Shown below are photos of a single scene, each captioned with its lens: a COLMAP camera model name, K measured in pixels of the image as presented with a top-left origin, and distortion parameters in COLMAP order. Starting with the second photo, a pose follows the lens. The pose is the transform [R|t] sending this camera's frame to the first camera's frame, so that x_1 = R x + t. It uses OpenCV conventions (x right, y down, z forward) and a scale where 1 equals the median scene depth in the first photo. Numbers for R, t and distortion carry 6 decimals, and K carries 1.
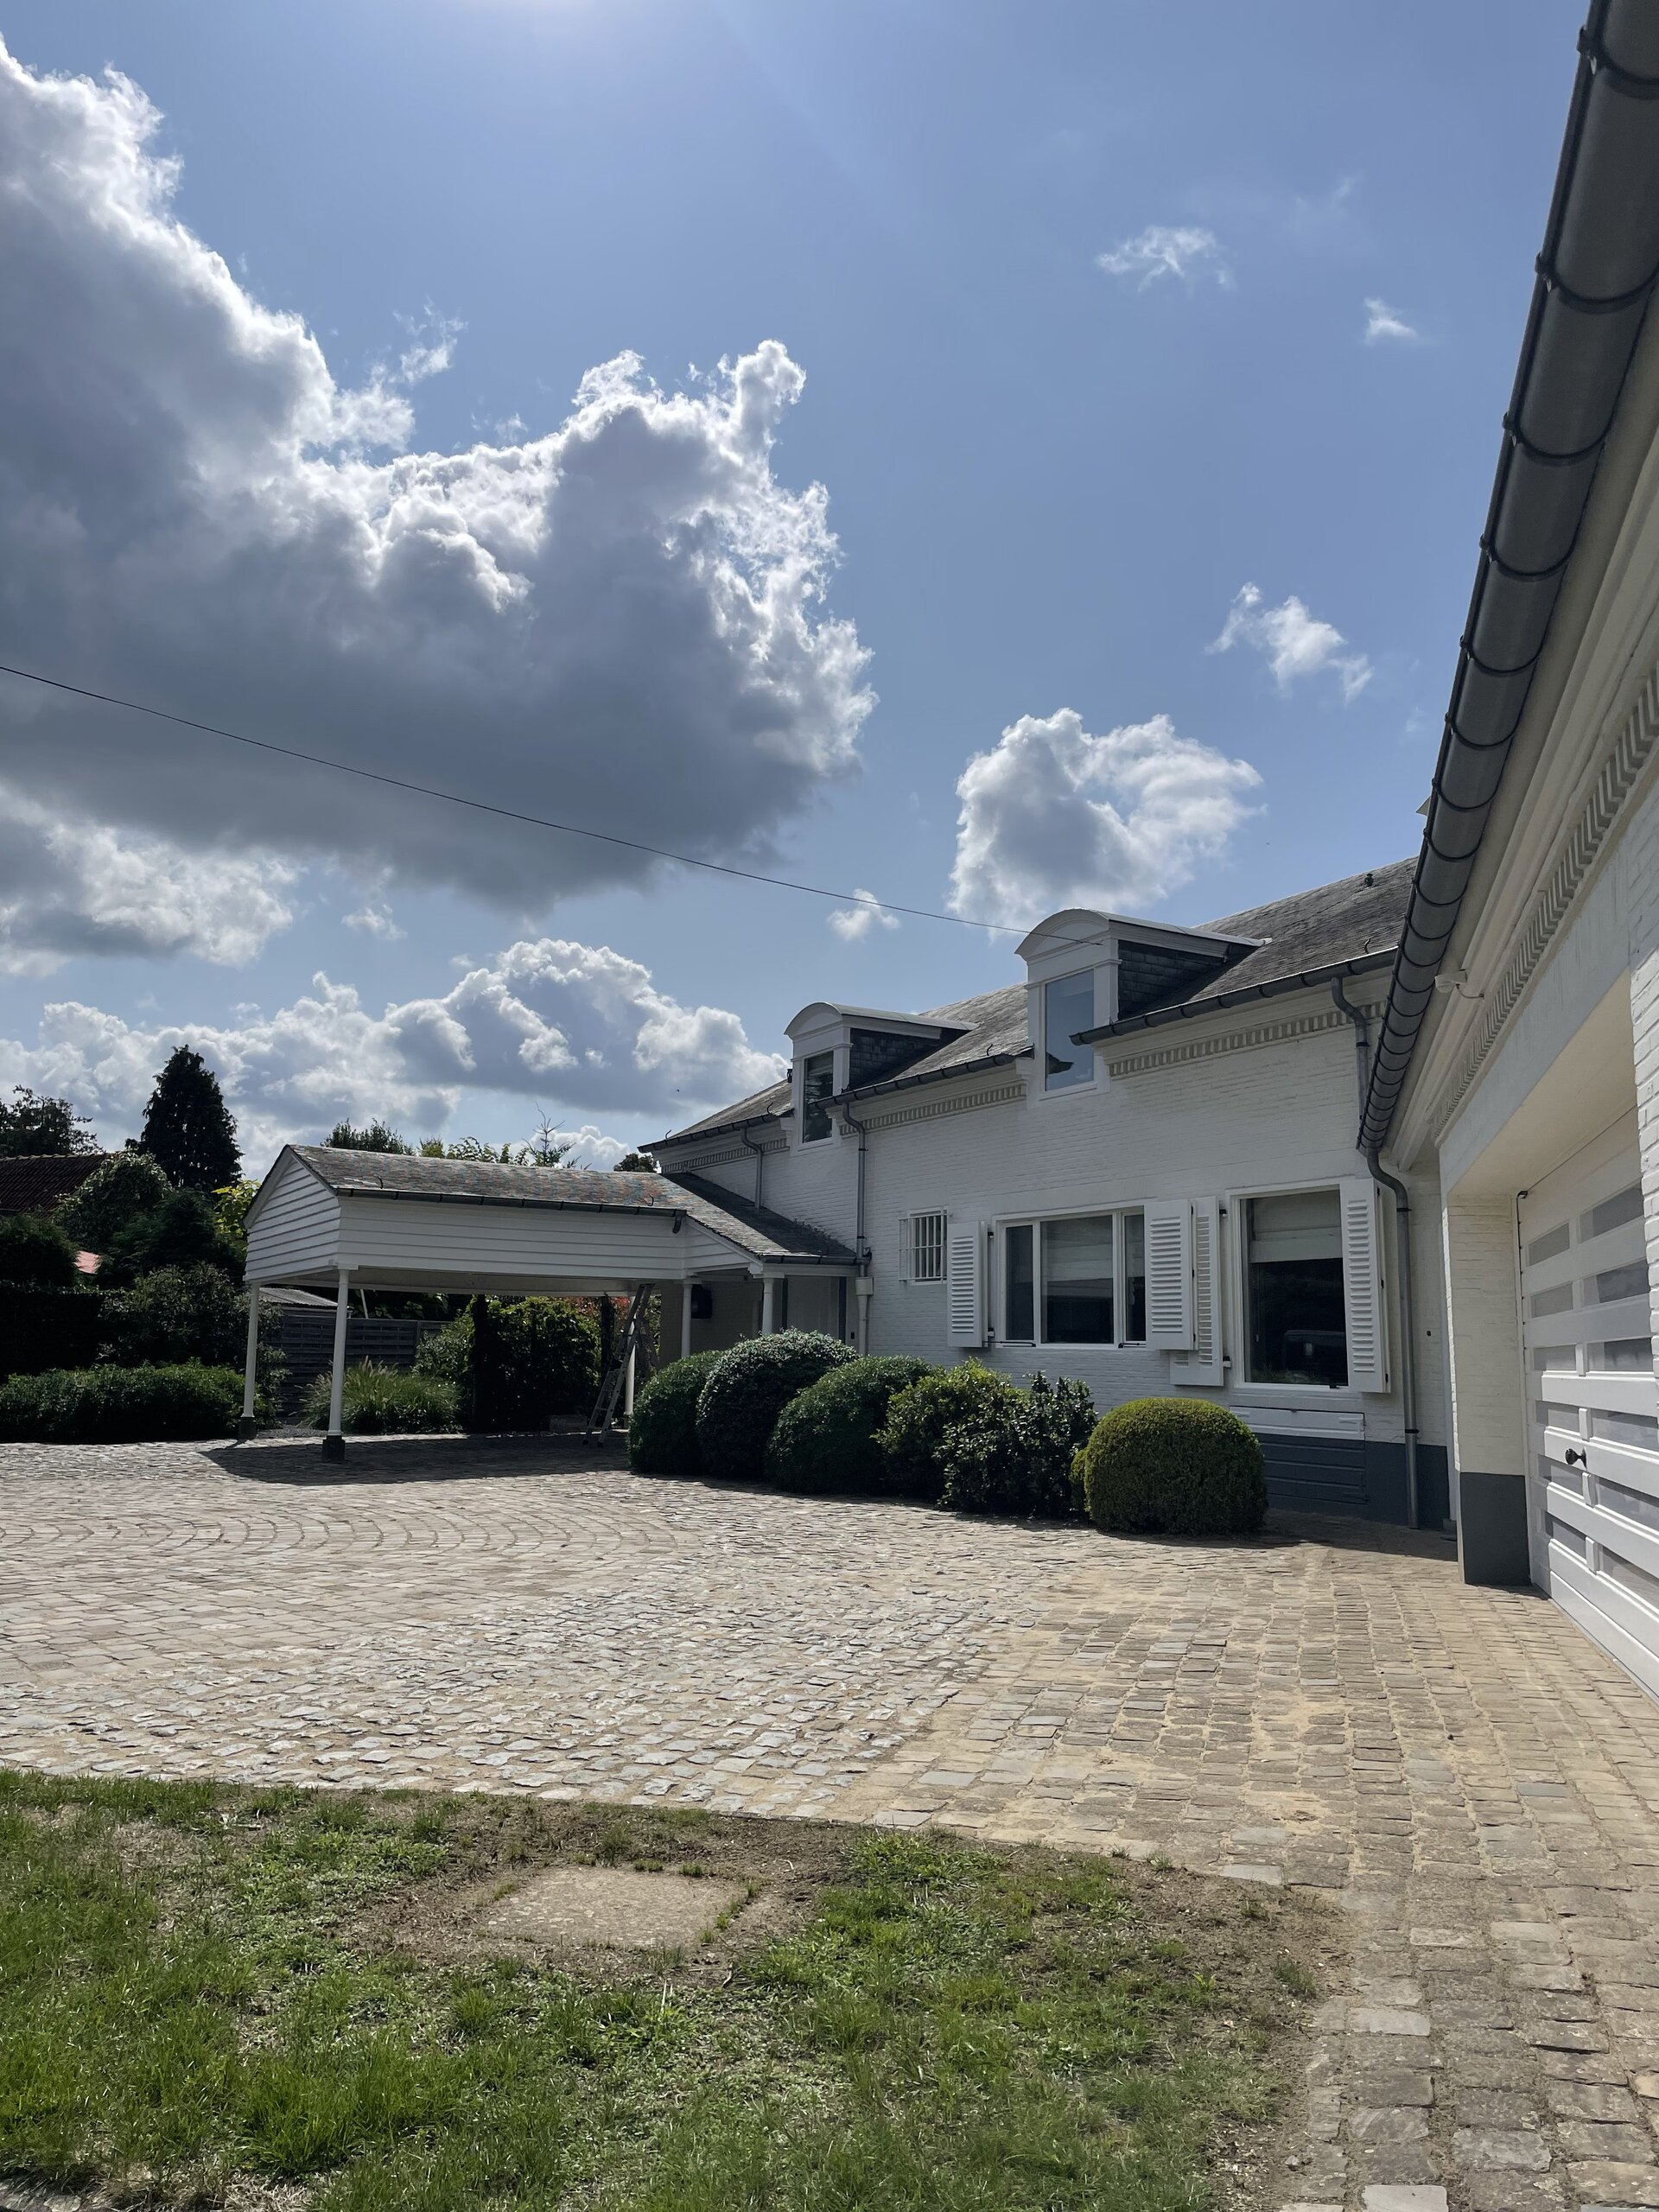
lens RADIAL K [[1658.1, 0, 830.9], [0, 1658.1, 1103.2], [0, 0, 1]] dist [0.050100, -0.049101]
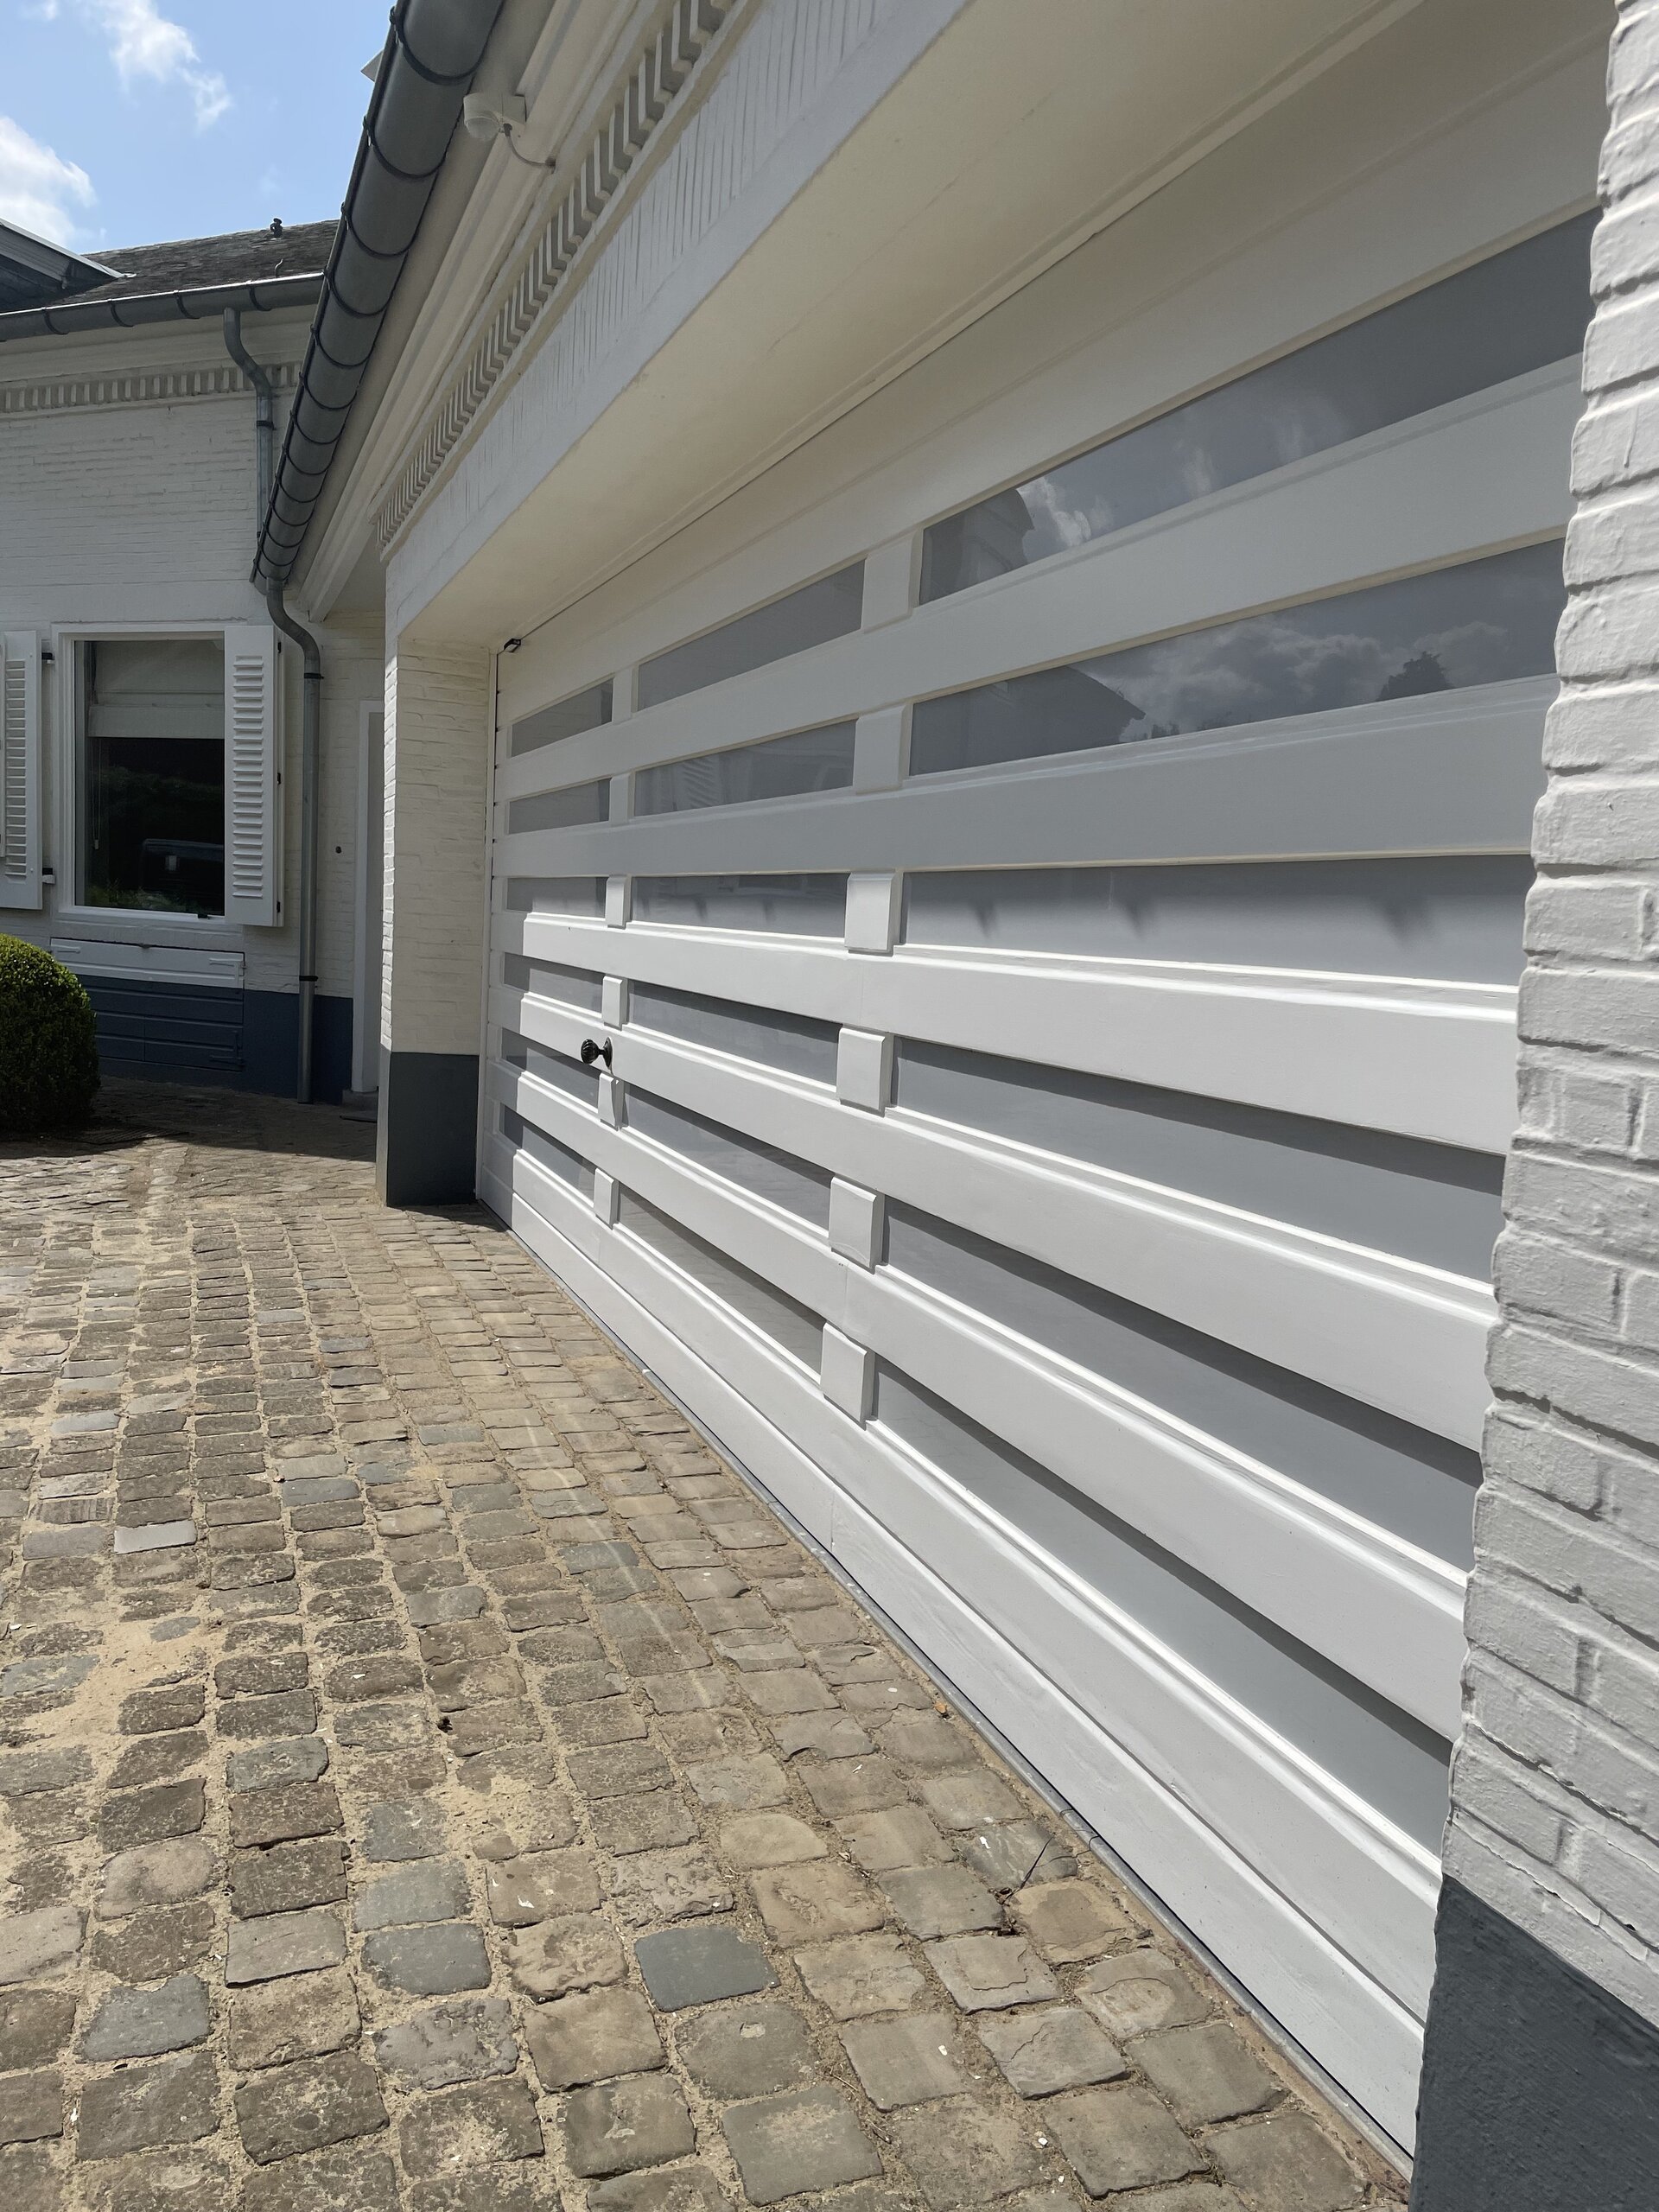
lens RADIAL K [[1658.1, 0, 845.5], [0, 1658.1, 1112.4], [0, 0, 1]] dist [0.050100, -0.049101]
pose [[0.791787, -0.041609, 0.609378, 0.078156], [-0.135742, 0.960740, 0.241975, 0.039284], [-0.595522, -0.274311, 0.755054, 0.267578]]
